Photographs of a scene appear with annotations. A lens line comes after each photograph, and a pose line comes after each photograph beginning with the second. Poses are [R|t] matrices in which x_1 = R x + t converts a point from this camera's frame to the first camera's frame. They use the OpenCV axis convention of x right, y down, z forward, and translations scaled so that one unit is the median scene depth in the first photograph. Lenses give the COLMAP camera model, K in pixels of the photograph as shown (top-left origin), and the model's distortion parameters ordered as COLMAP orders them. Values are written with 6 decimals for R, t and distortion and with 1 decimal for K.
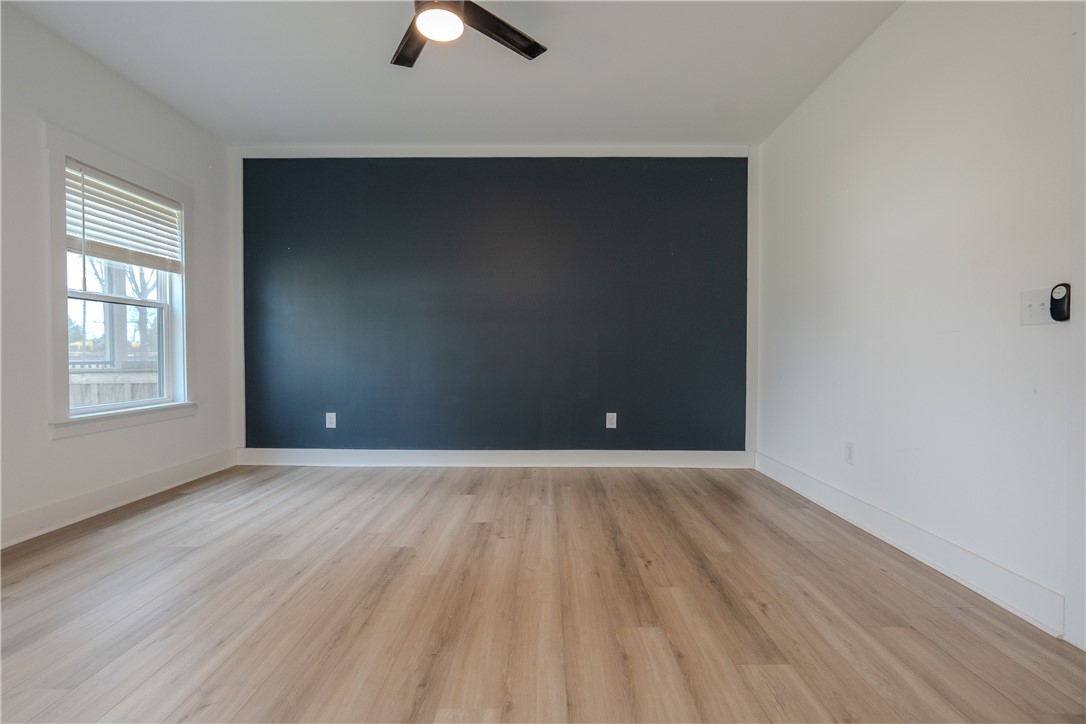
lens RADIAL K [[480.3, 0, 542.2], [0, 480.3, 362.5], [0, 0, 1]] dist [-0.014883, 0.004047]
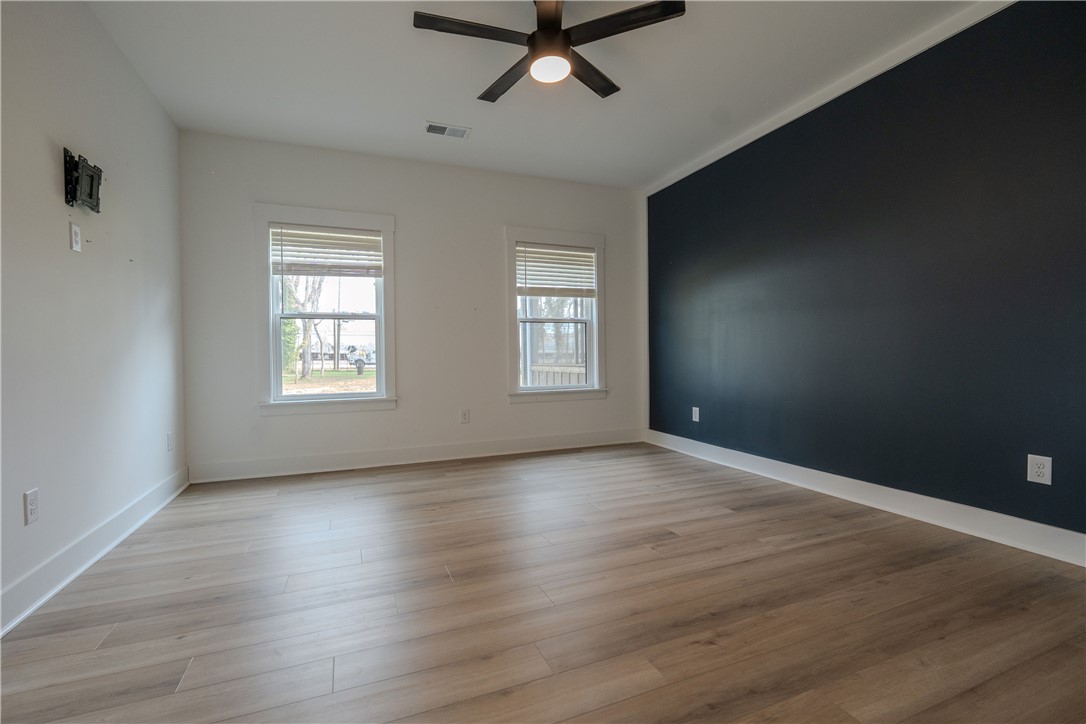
lens RADIAL K [[465.2, 0, 545.4], [0, 465.2, 365.0], [0, 0, 1]] dist [0.000068, 0.000293]
pose [[0.426654, 0.018639, -0.904223, 0.505786], [-0.008411, 0.999826, 0.016641, -0.009071], [0.904376, 0.000506, 0.426737, 0.321961]]
